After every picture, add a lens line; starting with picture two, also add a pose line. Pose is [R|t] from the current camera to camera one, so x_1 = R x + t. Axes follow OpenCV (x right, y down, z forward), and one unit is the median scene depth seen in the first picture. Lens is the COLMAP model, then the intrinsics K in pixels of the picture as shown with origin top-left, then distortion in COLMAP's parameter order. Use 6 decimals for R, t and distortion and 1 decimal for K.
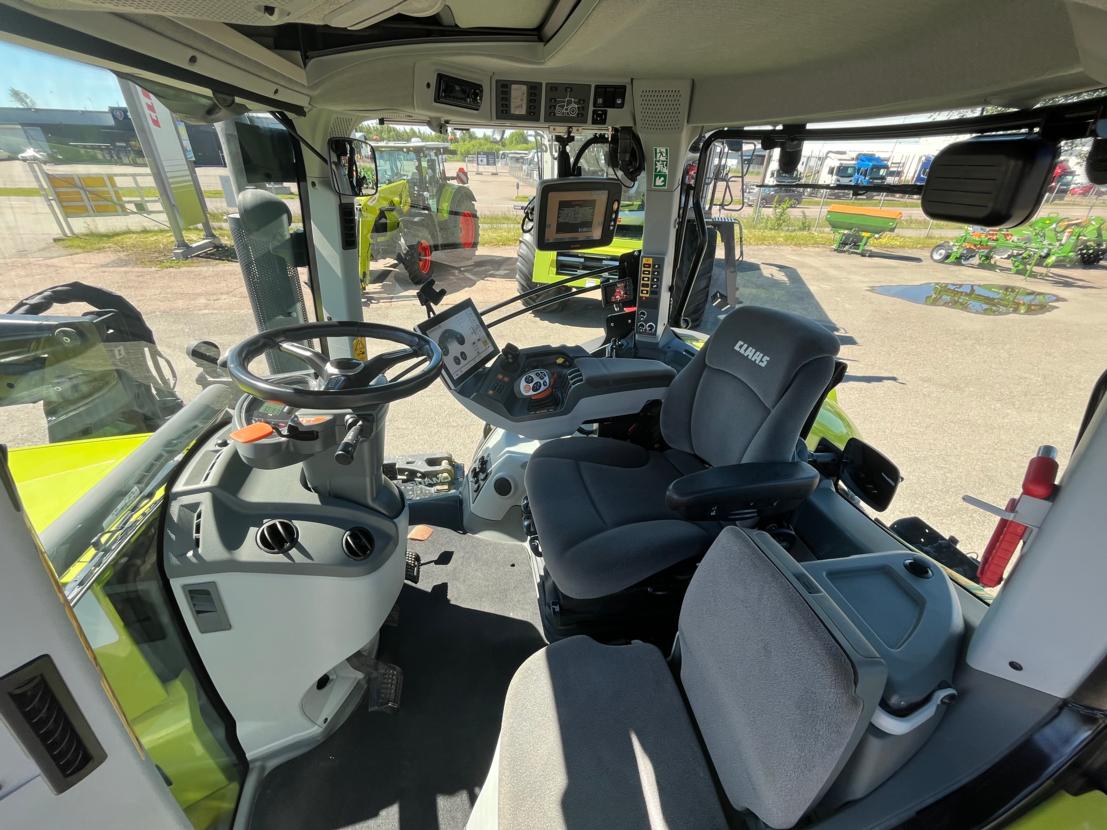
lens RADIAL K [[454.2, 0, 548.4], [0, 454.2, 415.2], [0, 0, 1]] dist [-0.001025, 0.000108]
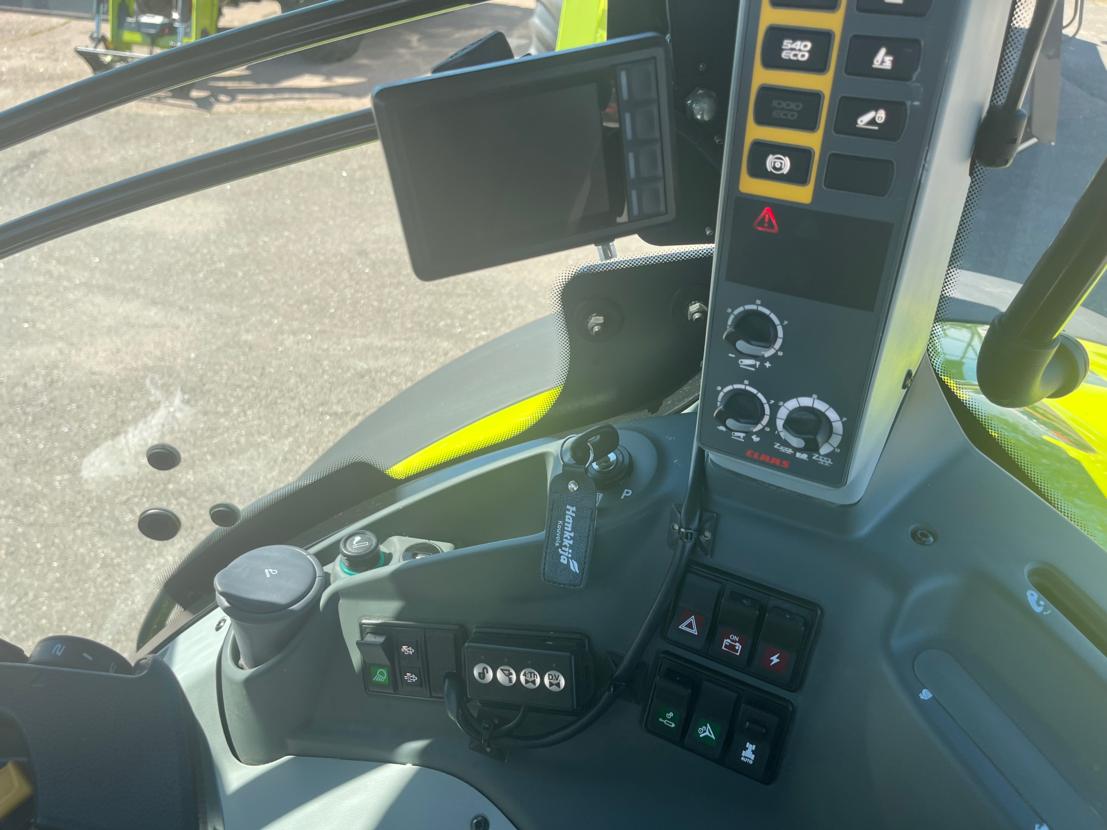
lens RADIAL K [[848.9, 0, 552.4], [0, 848.9, 423.9], [0, 0, 1]] dist [0.071787, -0.102590]
pose [[0.995628, 0.060481, -0.071179, 0.196897], [-0.052346, 0.992433, 0.111073, -0.256906], [0.077358, -0.106862, 0.991260, 0.871416]]
